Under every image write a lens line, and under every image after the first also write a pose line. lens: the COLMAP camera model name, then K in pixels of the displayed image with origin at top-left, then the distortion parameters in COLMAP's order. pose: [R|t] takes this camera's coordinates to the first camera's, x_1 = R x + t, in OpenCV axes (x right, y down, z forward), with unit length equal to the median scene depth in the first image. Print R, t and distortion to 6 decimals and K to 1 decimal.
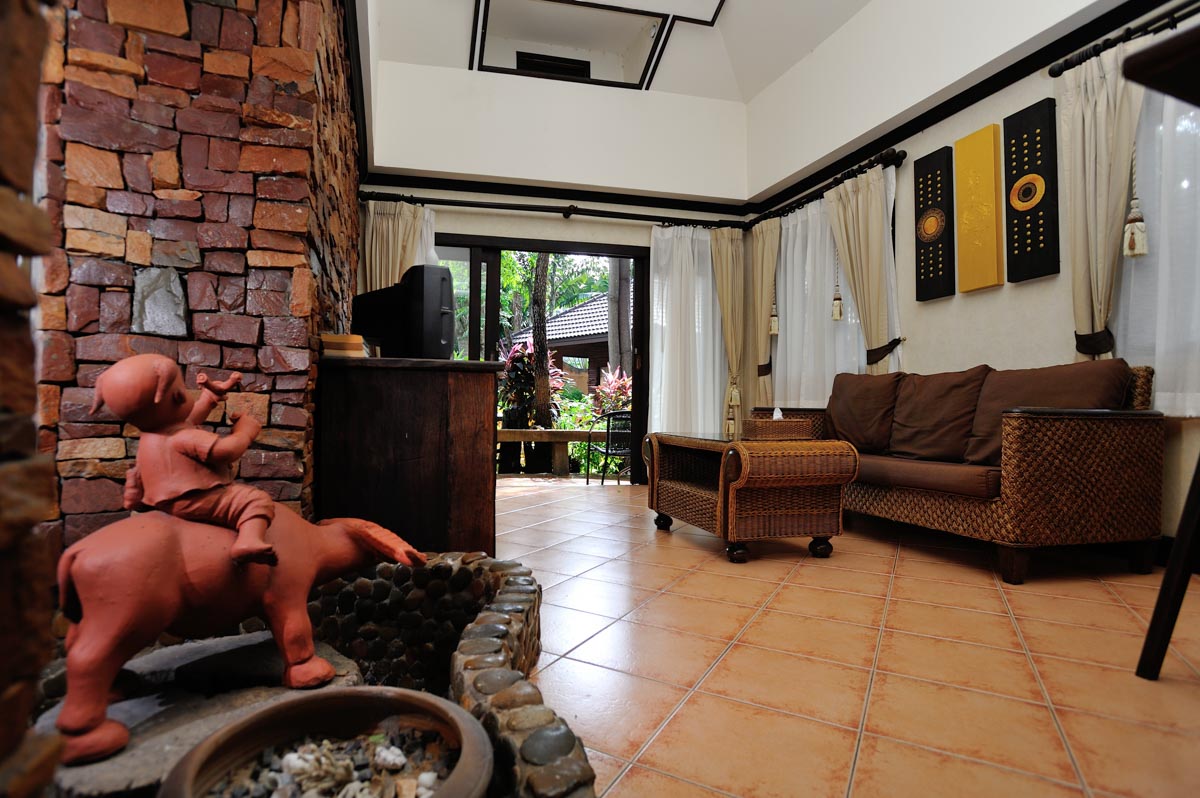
lens RADIAL K [[617.4, 0, 506.9], [0, 617.4, 401.8], [0, 0, 1]] dist [-0.045123, 0.012369]
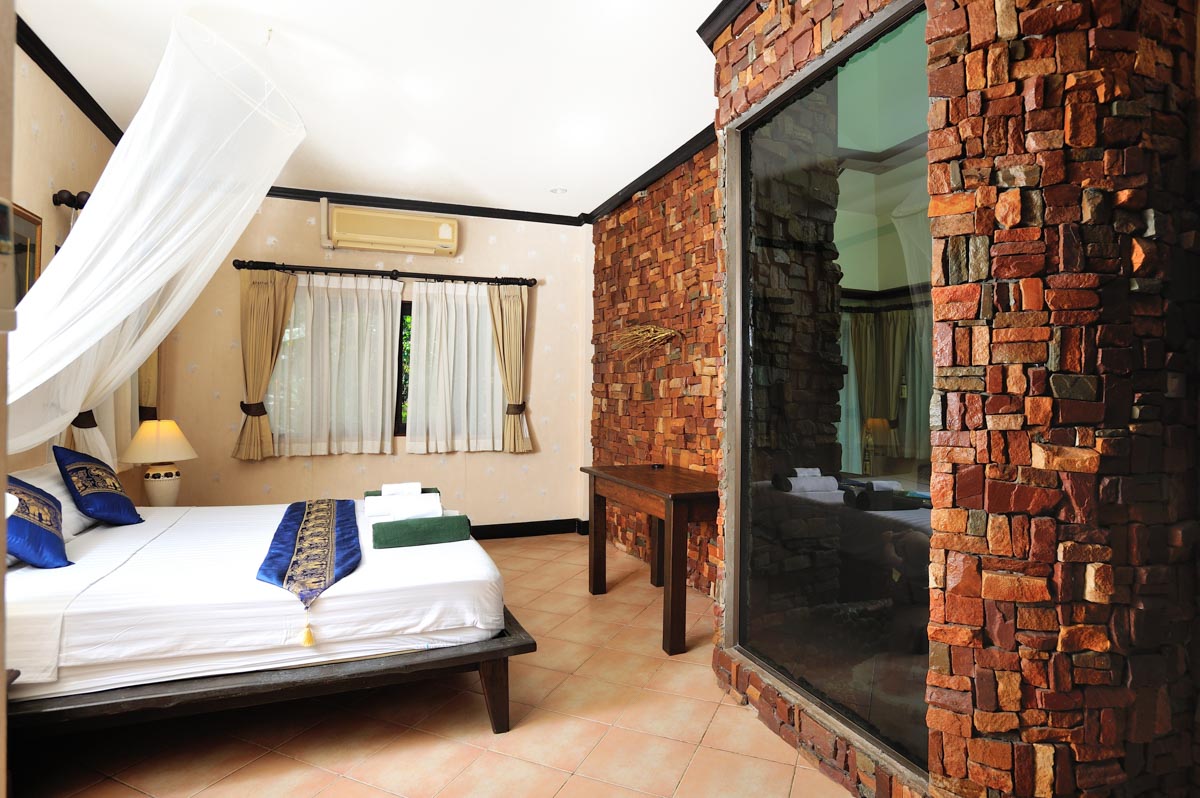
lens RADIAL K [[641.3, 0, 576.1], [0, 641.3, 393.0], [0, 0, 1]] dist [-0.032350, 0.010383]
pose [[0.986178, -0.007233, 0.165531, -0.672397], [0.006821, 0.999972, 0.003057, -0.182488], [-0.165548, -0.001885, 0.986200, -0.322140]]
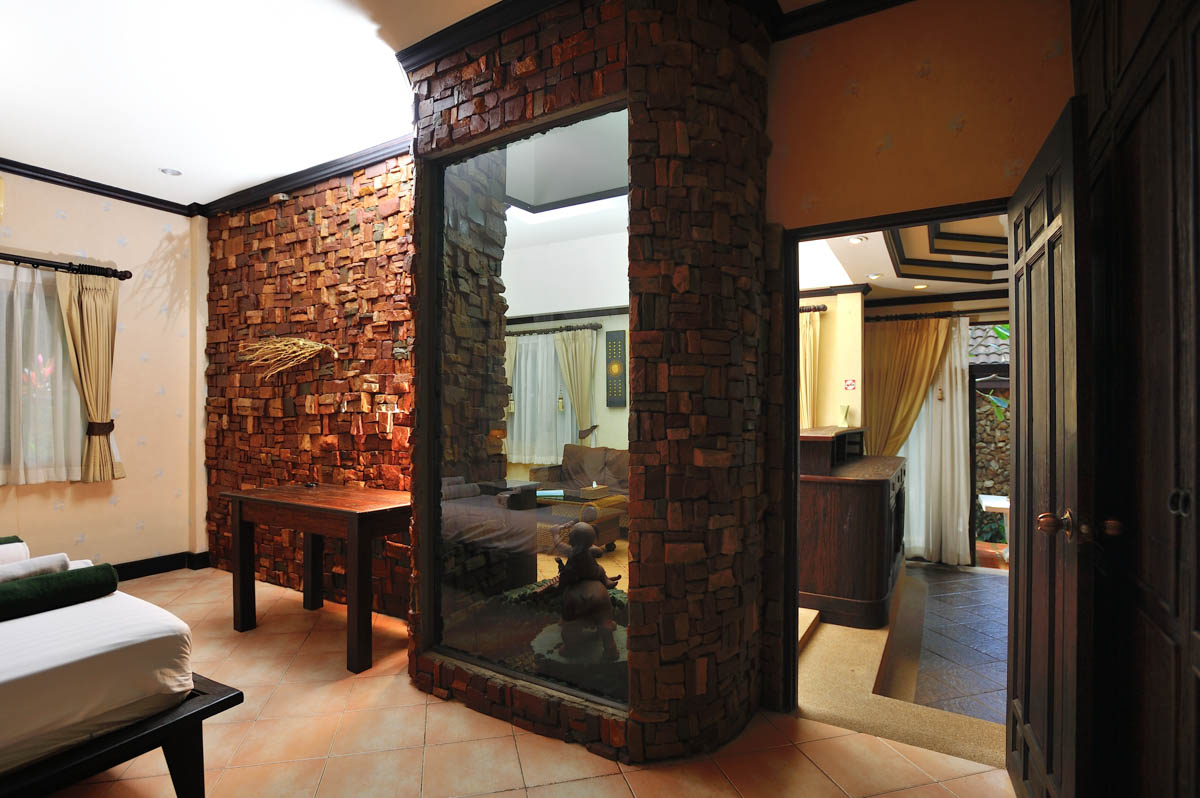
lens RADIAL K [[617.4, 0, 590.3], [0, 617.4, 414.2], [0, 0, 1]] dist [-0.045123, 0.012369]
pose [[0.678633, -0.017735, 0.734264, -0.797634], [0.003982, 0.999783, 0.020468, -0.190115], [-0.734467, -0.010966, 0.678556, -0.275398]]
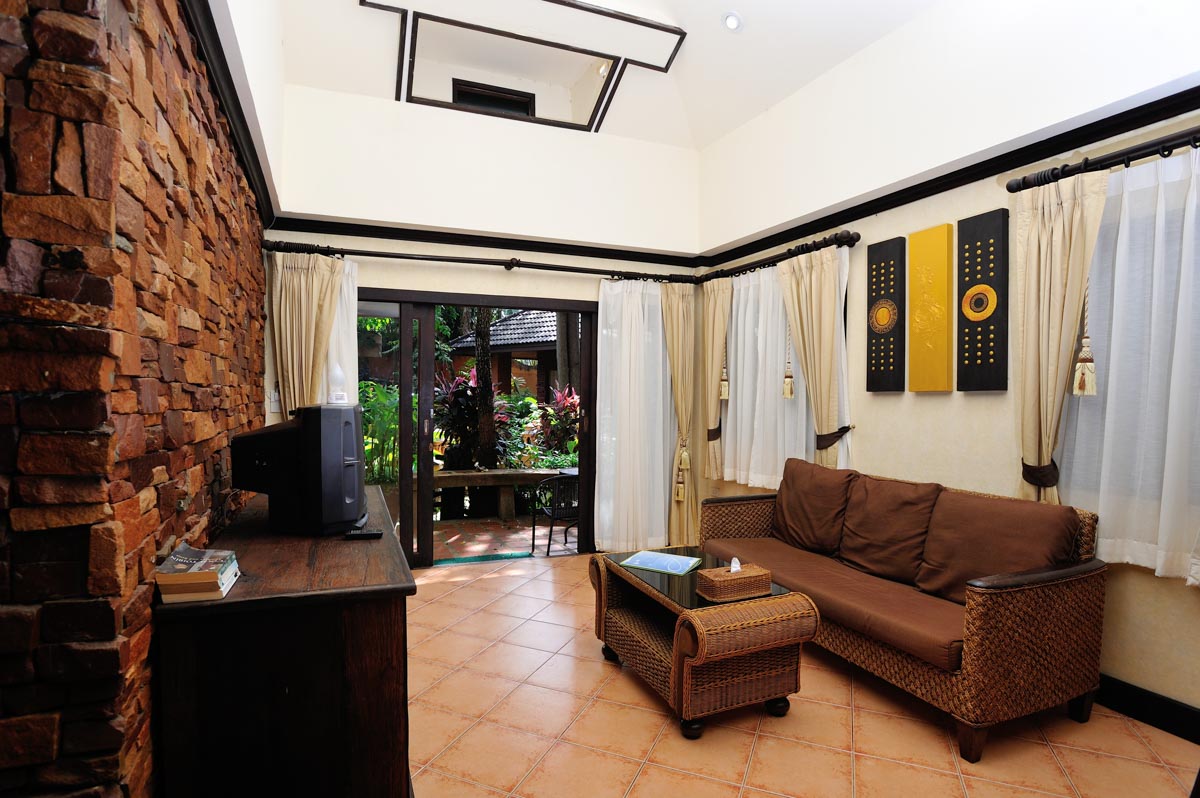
lens RADIAL K [[617.4, 0, 563.3], [0, 617.4, 409.1], [0, 0, 1]] dist [-0.045123, 0.012369]
pose [[0.985491, -0.009089, 0.169485, 0.029791], [0.002556, 0.999247, 0.038727, -0.185346], [-0.169709, -0.037732, 0.984772, 0.119497]]
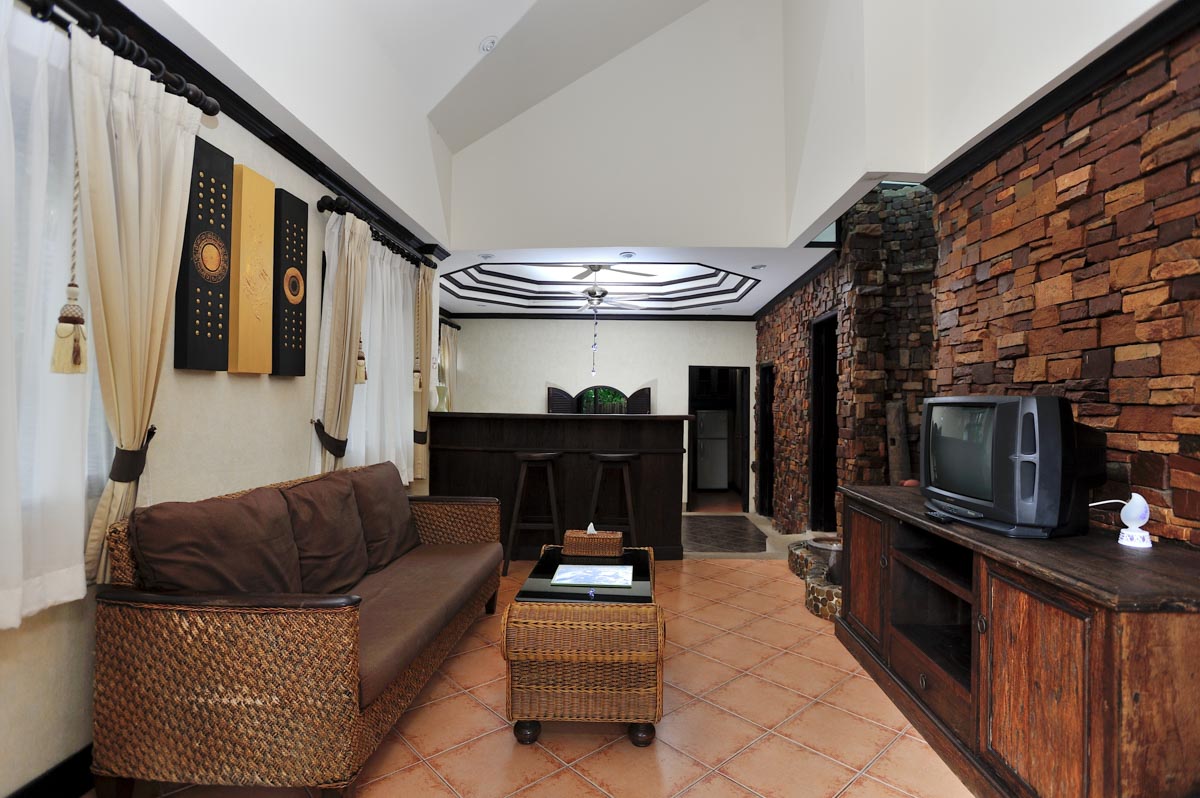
lens RADIAL K [[617.4, 0, 603.3], [0, 617.4, 392.0], [0, 0, 1]] dist [-0.045123, 0.012369]
pose [[-0.969256, -0.019489, 0.245282, 0.128664], [-0.026978, 0.999266, -0.027211, -0.143461], [-0.244571, -0.032992, -0.969070, 1.552339]]
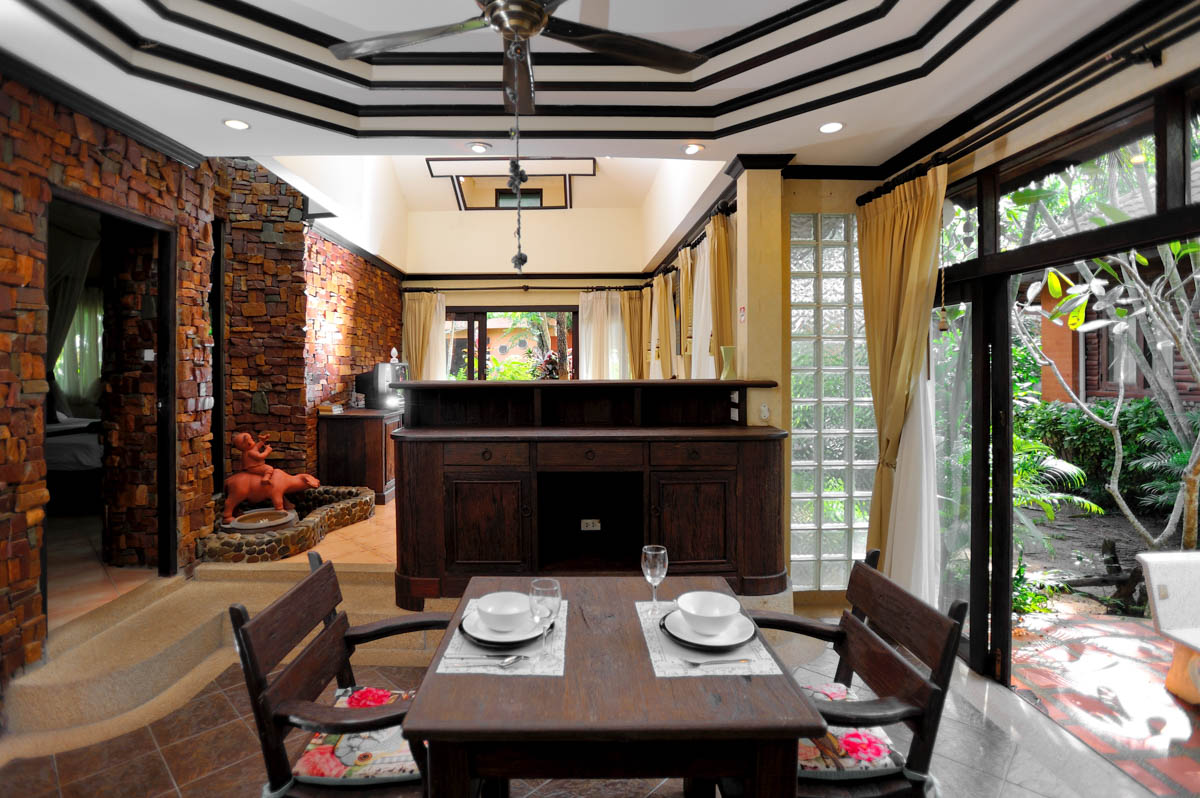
lens RADIAL K [[600.4, 0, 550.7], [0, 600.4, 360.2], [0, 0, 1]] dist [-0.018345, 0.001392]
pose [[0.977468, -0.021246, -0.210012, 0.707287], [0.021319, 0.999771, -0.001915, -0.160371], [0.210005, -0.002605, 0.977697, -0.776898]]
